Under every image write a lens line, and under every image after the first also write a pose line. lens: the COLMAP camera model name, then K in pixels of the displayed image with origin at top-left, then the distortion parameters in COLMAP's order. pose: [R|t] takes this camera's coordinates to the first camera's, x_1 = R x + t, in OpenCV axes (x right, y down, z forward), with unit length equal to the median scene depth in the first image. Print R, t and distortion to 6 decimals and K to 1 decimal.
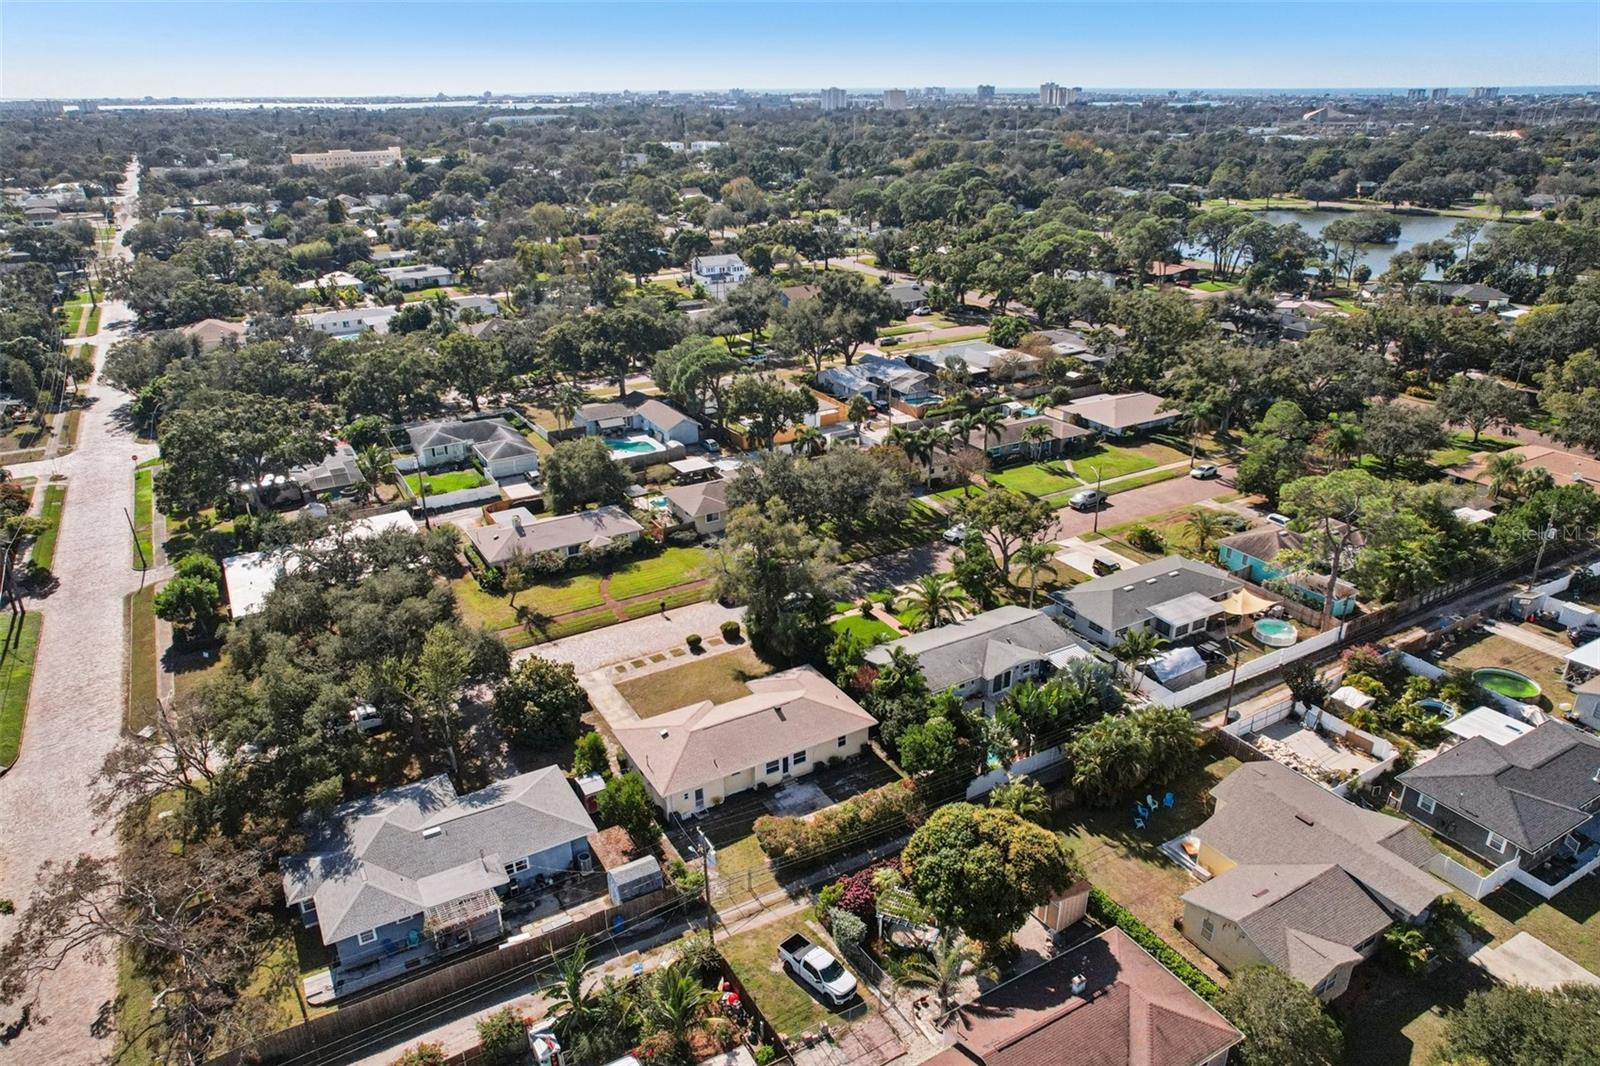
lens RADIAL K [[1053.3, 0, 798.9], [0, 1053.3, 536.3], [0, 0, 1]] dist [-0.065664, 0.060509]
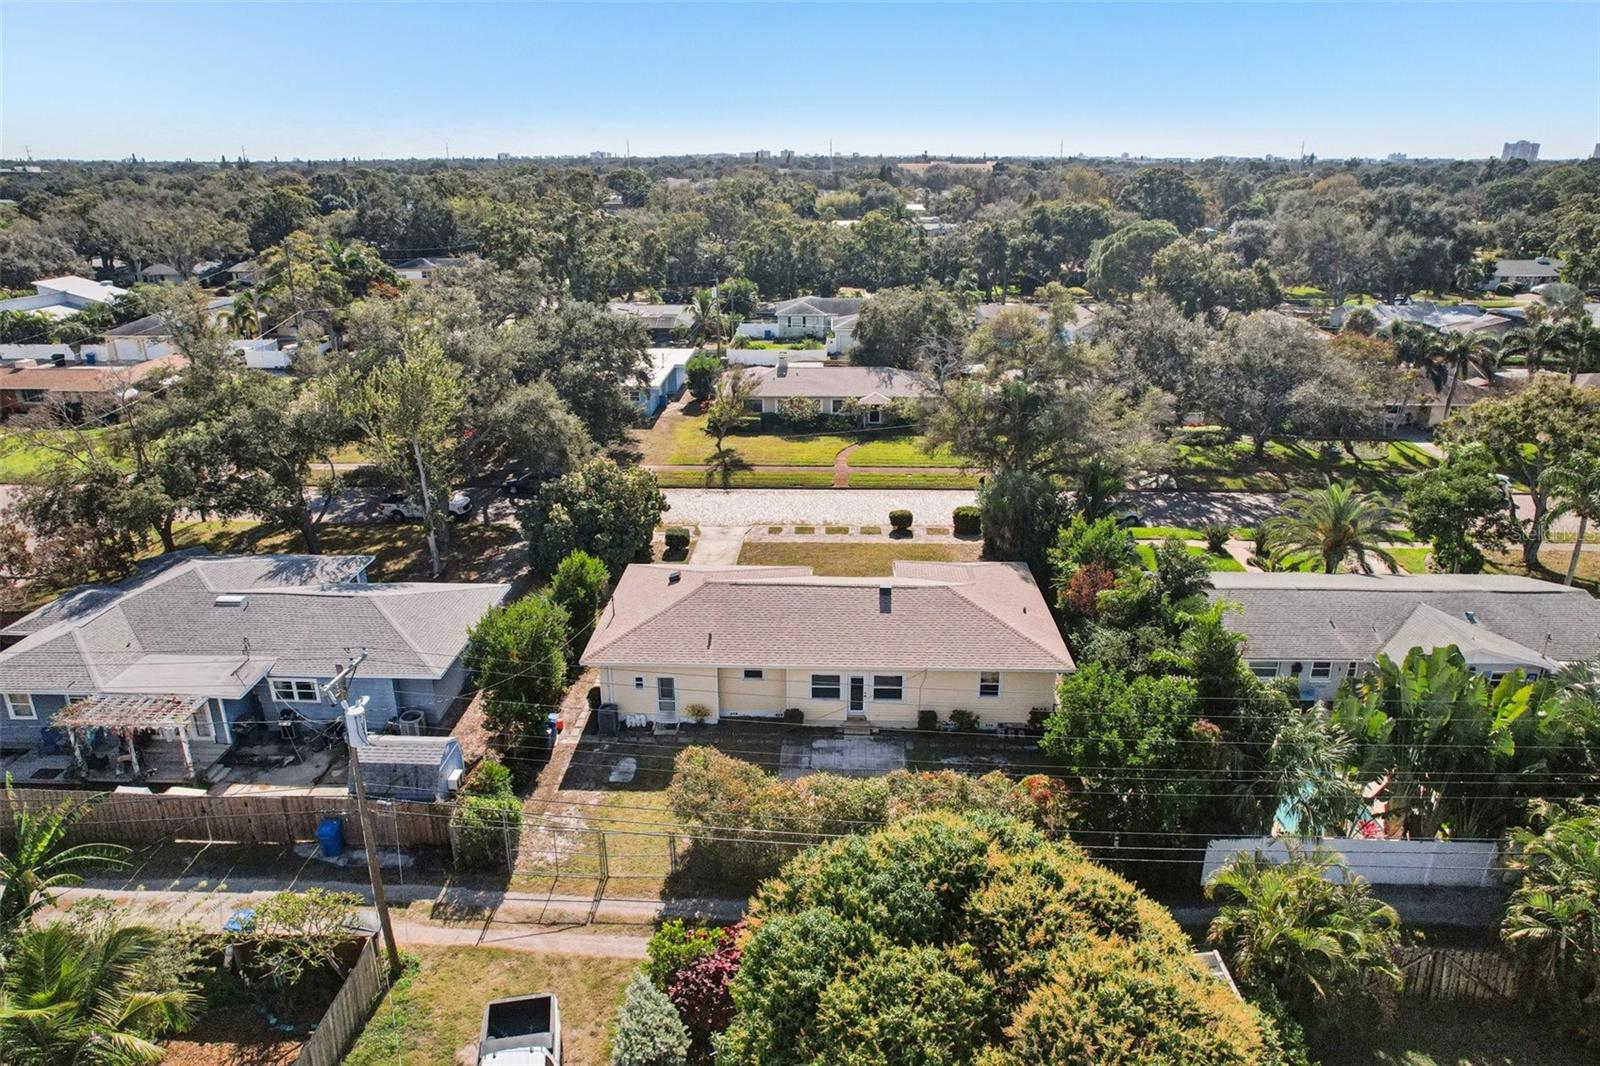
lens RADIAL K [[1037.9, 0, 797.6], [0, 1037.9, 529.9], [0, 0, 1]] dist [-0.071864, 0.068180]
pose [[0.844616, 0.188906, -0.500938, 0.150452], [-0.215581, 0.976474, 0.004749, 0.111750], [0.490050, 0.103982, 0.865470, 0.423156]]
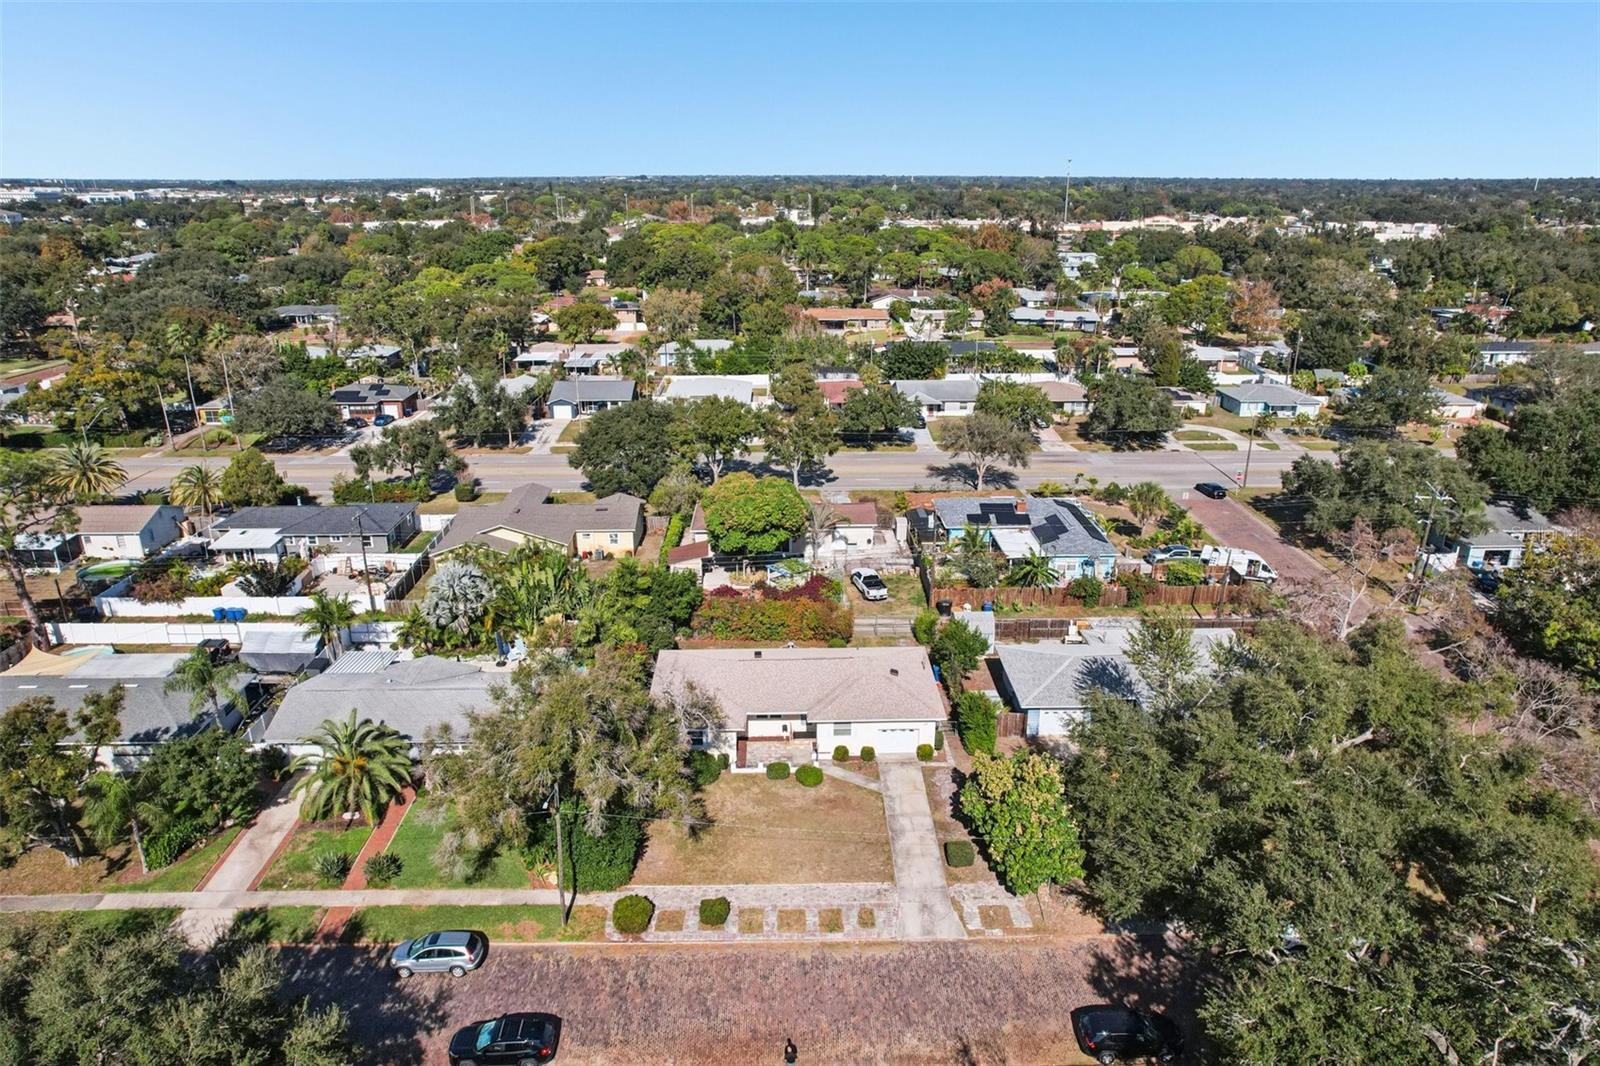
lens RADIAL K [[1028.0, 0, 802.8], [0, 1028.0, 532.1], [0, 0, 1]] dist [-0.071870, 0.066117]
pose [[-0.875936, -0.148868, 0.458883, -0.324872], [0.201674, 0.751100, 0.628630, -0.328710], [-0.438250, 0.643185, -0.627893, 1.128477]]
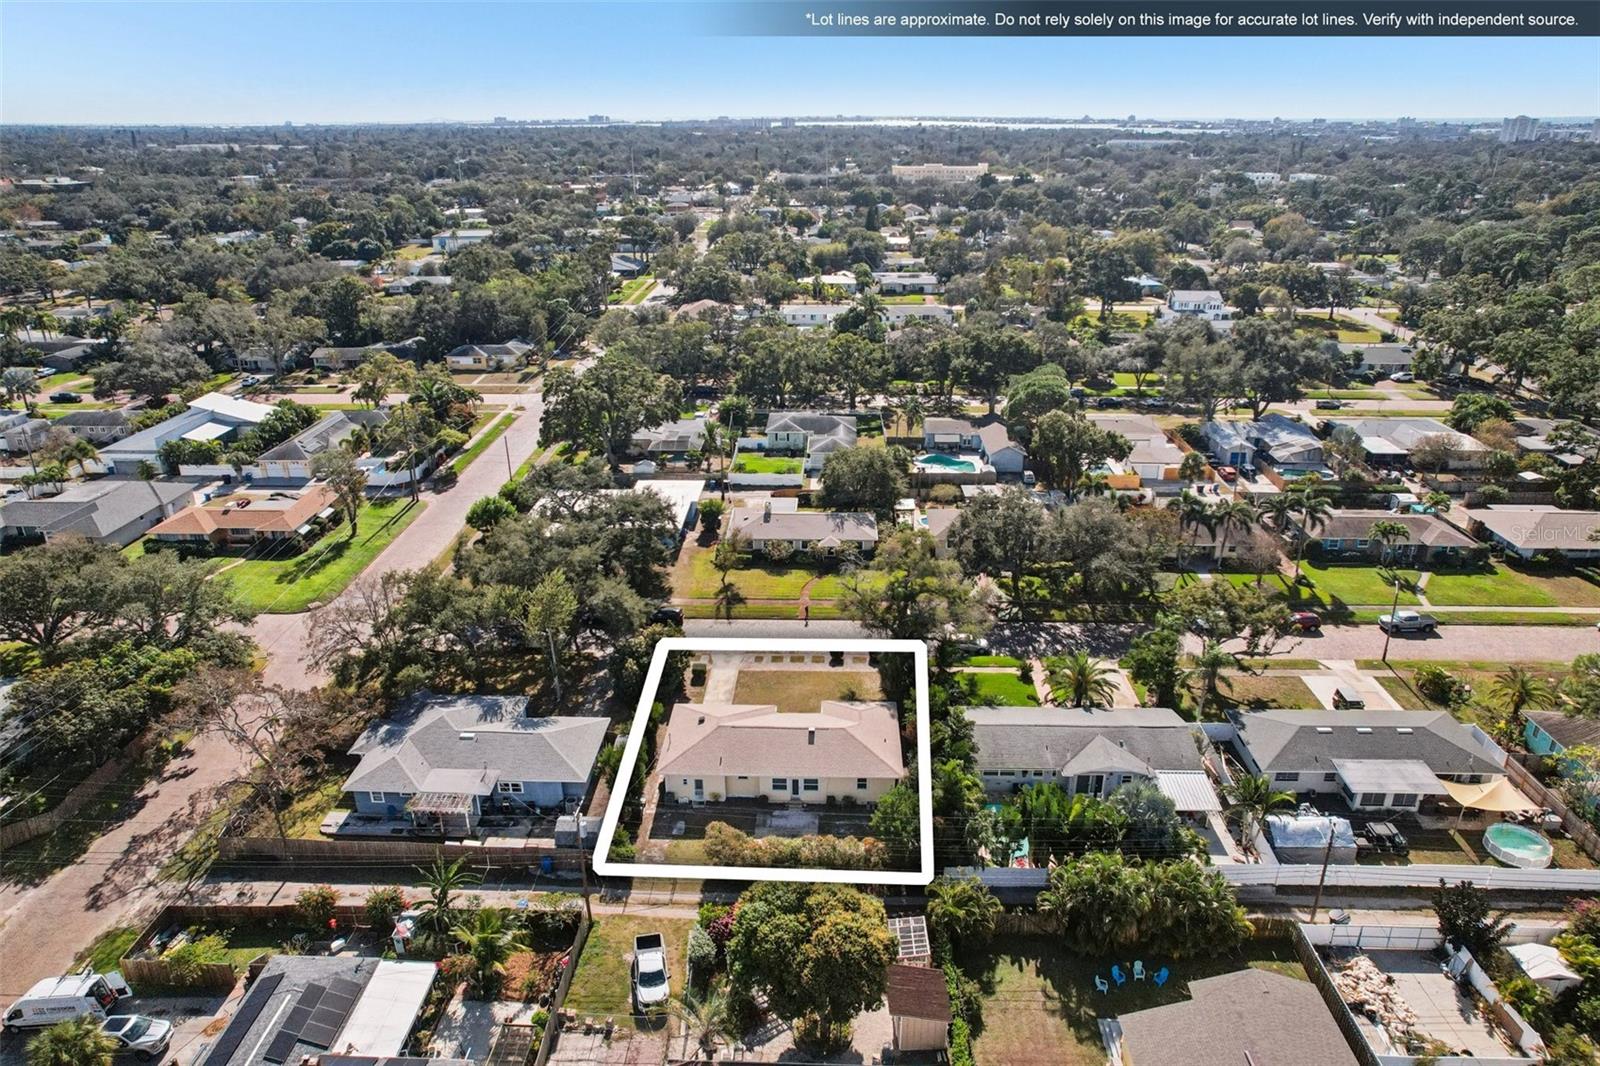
lens RADIAL K [[1041.6, 0, 803.5], [0, 1041.6, 540.4], [0, 0, 1]] dist [-0.071129, 0.066624]
pose [[0.846478, 0.207549, -0.490304, 0.326116], [-0.213316, 0.975953, 0.044851, -0.041683], [0.487823, 0.066624, 0.870397, 0.105694]]
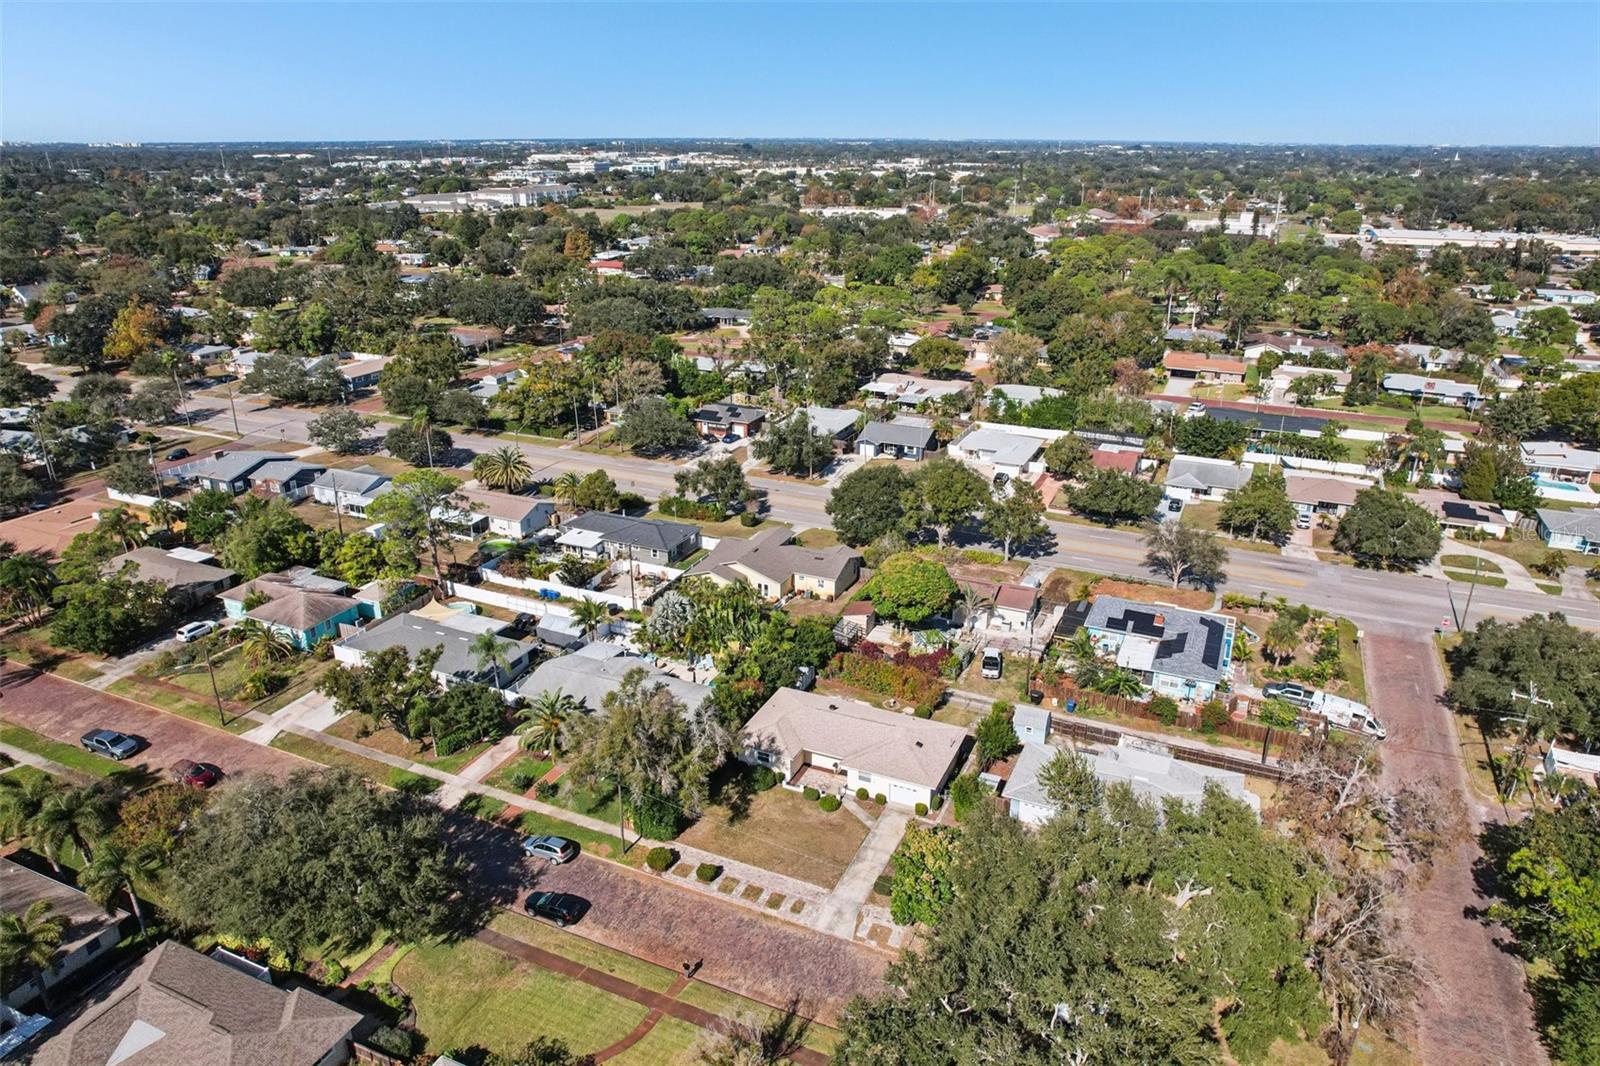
lens RADIAL K [[1041.6, 0, 803.5], [0, 1041.6, 540.4], [0, 0, 1]] dist [-0.071129, 0.066624]
pose [[-0.579999, -0.289197, 0.761555, -0.636856], [0.327165, 0.773459, 0.542885, -0.472481], [-0.746032, 0.564027, -0.353991, 1.038302]]
